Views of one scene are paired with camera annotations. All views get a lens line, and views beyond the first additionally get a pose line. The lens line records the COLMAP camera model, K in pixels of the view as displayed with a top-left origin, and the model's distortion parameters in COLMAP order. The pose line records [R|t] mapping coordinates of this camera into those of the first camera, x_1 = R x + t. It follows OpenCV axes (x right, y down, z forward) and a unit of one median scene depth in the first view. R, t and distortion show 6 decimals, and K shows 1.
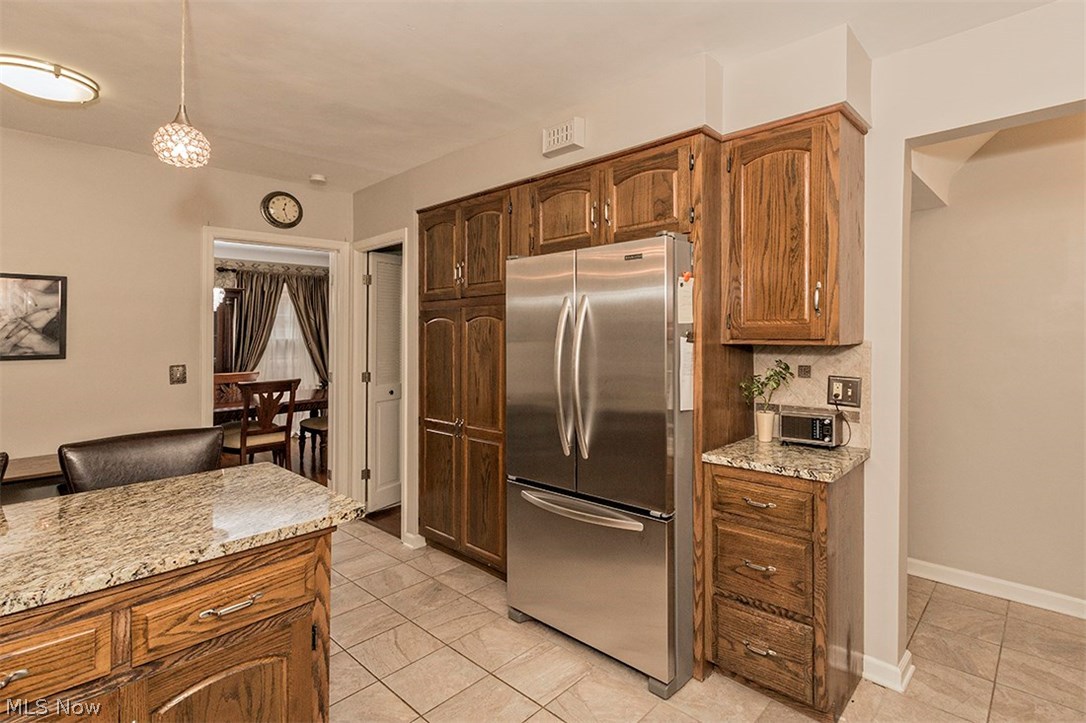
lens RADIAL K [[531.1, 0, 544.0], [0, 531.1, 351.9], [0, 0, 1]] dist [0.001664, -0.000040]
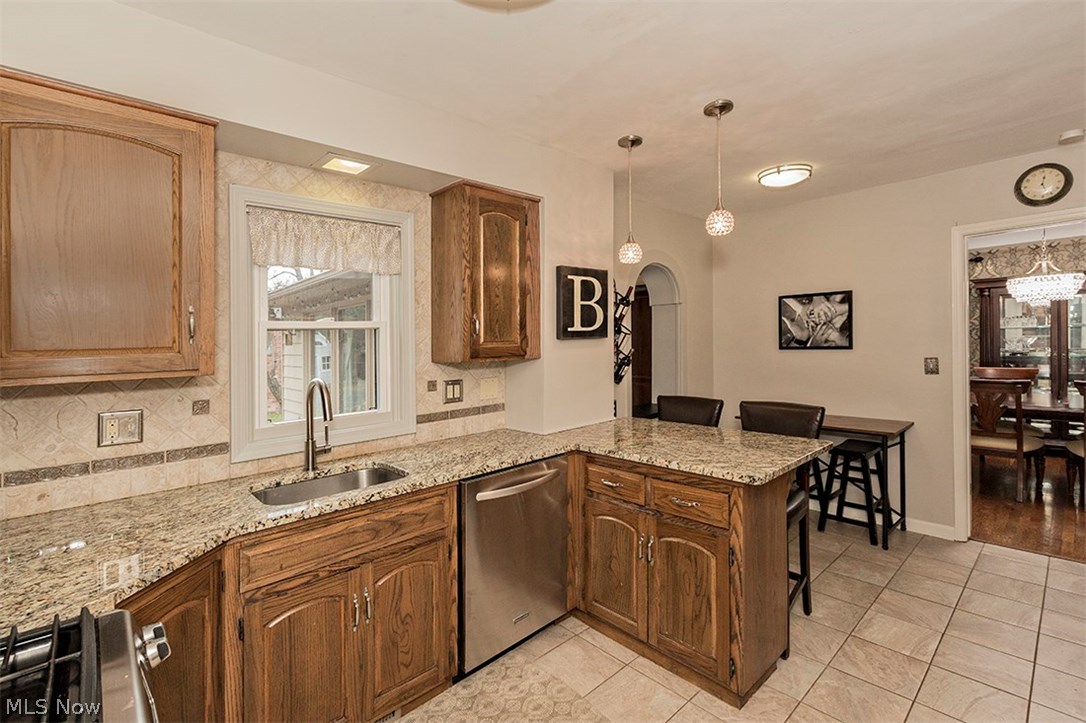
lens RADIAL K [[498.1, 0, 550.2], [0, 498.1, 334.8], [0, 0, 1]] dist [-0.000081, 0.000088]
pose [[-0.064543, -0.000837, -0.997915, 0.458121], [-0.002554, 0.999997, -0.000673, -0.022875], [0.997912, 0.002505, -0.064545, 0.305388]]
